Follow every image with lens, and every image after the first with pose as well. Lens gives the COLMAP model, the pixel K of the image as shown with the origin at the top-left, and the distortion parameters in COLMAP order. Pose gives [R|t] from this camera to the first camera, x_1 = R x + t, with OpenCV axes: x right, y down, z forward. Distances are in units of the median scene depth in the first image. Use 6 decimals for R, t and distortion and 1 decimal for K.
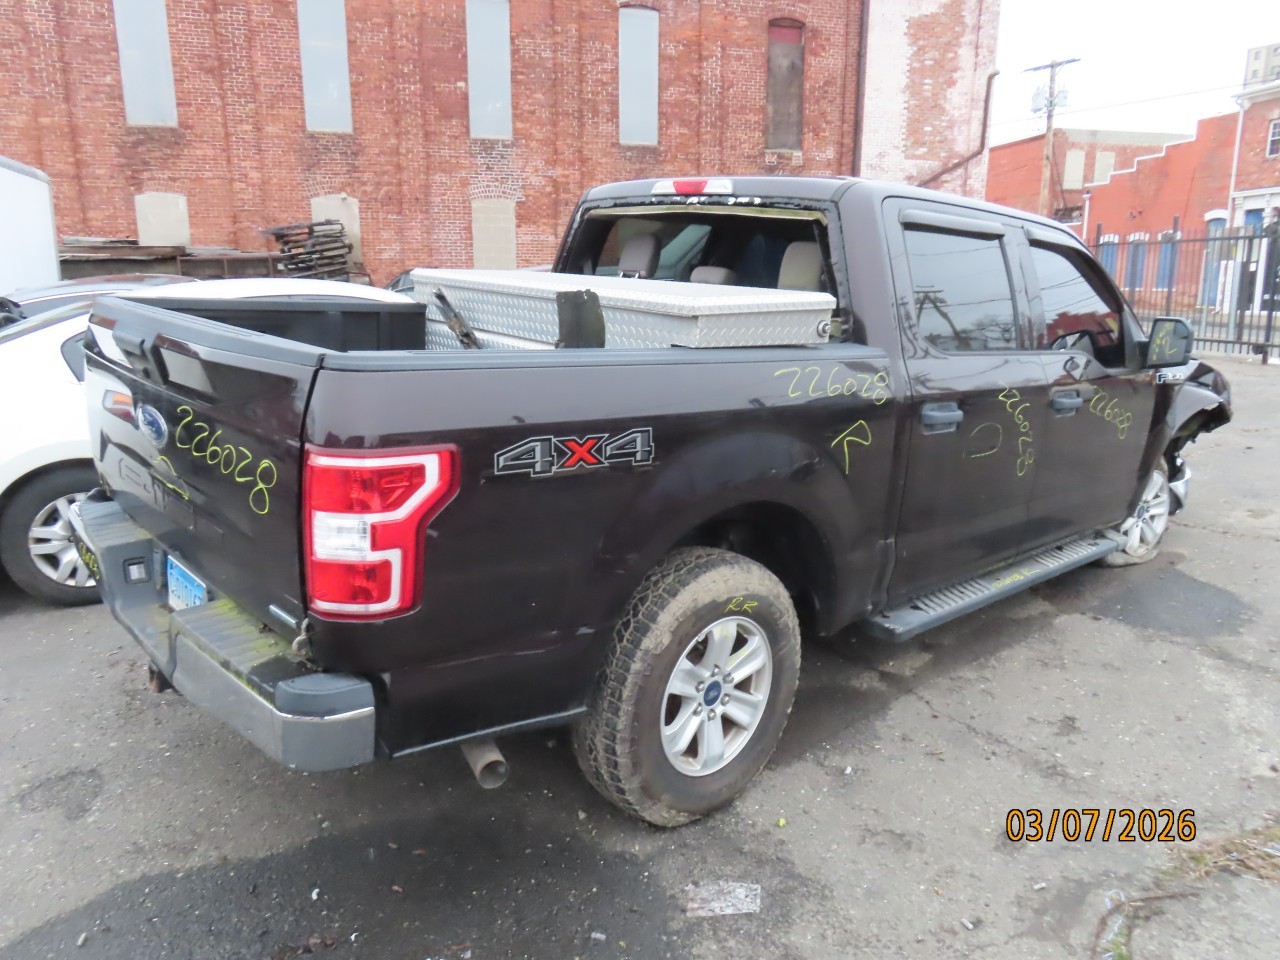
lens RADIAL K [[921.4, 0, 643.6], [0, 921.4, 478.1], [0, 0, 1]] dist [-0.008104, 0.004622]
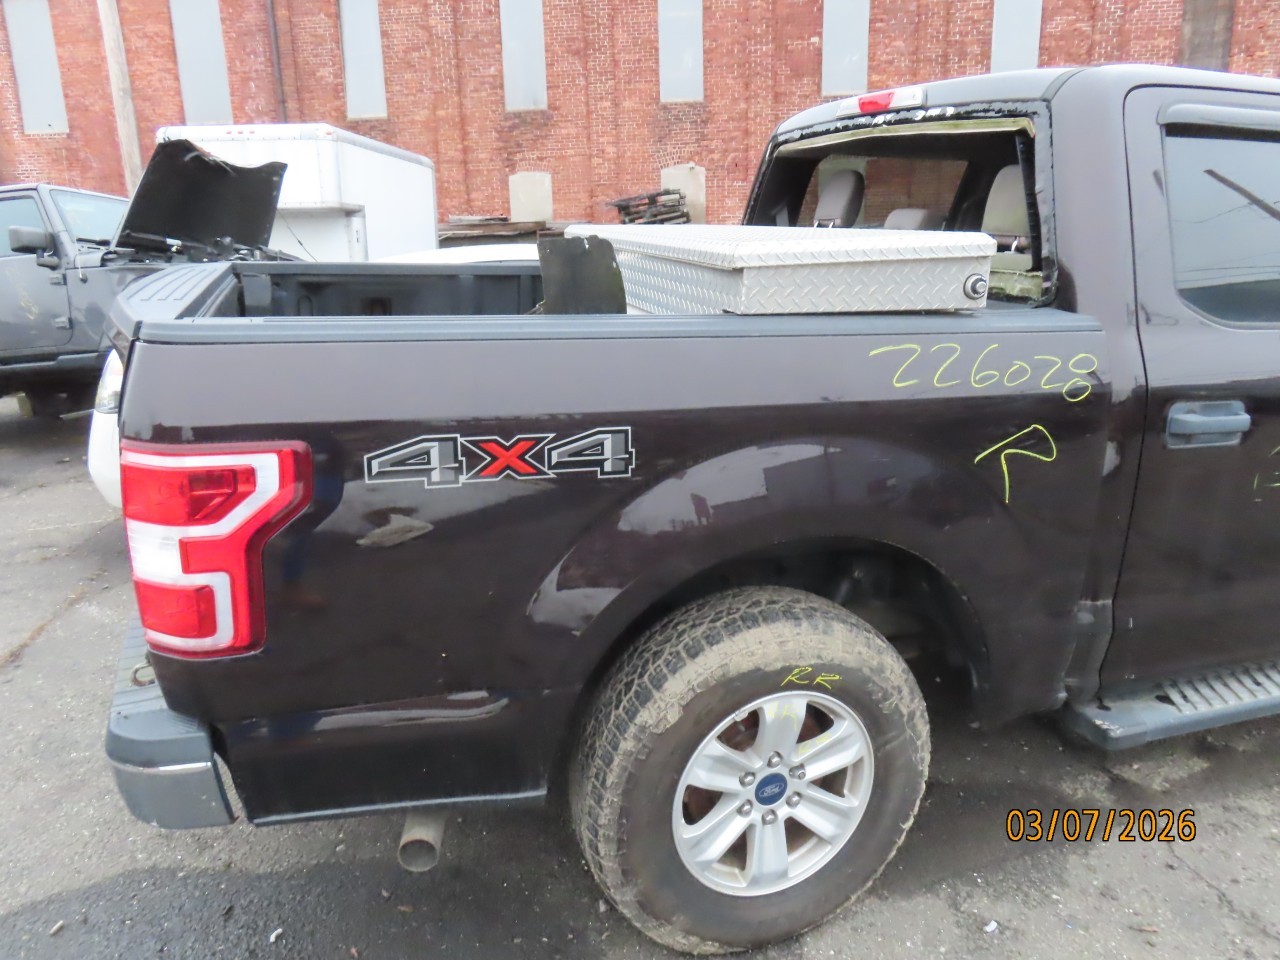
lens RADIAL K [[921.4, 0, 643.6], [0, 921.4, 478.1], [0, 0, 1]] dist [-0.008104, 0.004622]
pose [[0.920890, 0.069059, -0.383658, 0.208439], [-0.056587, 0.997440, 0.043716, -0.033372], [0.385694, -0.018547, 0.922440, 0.246714]]
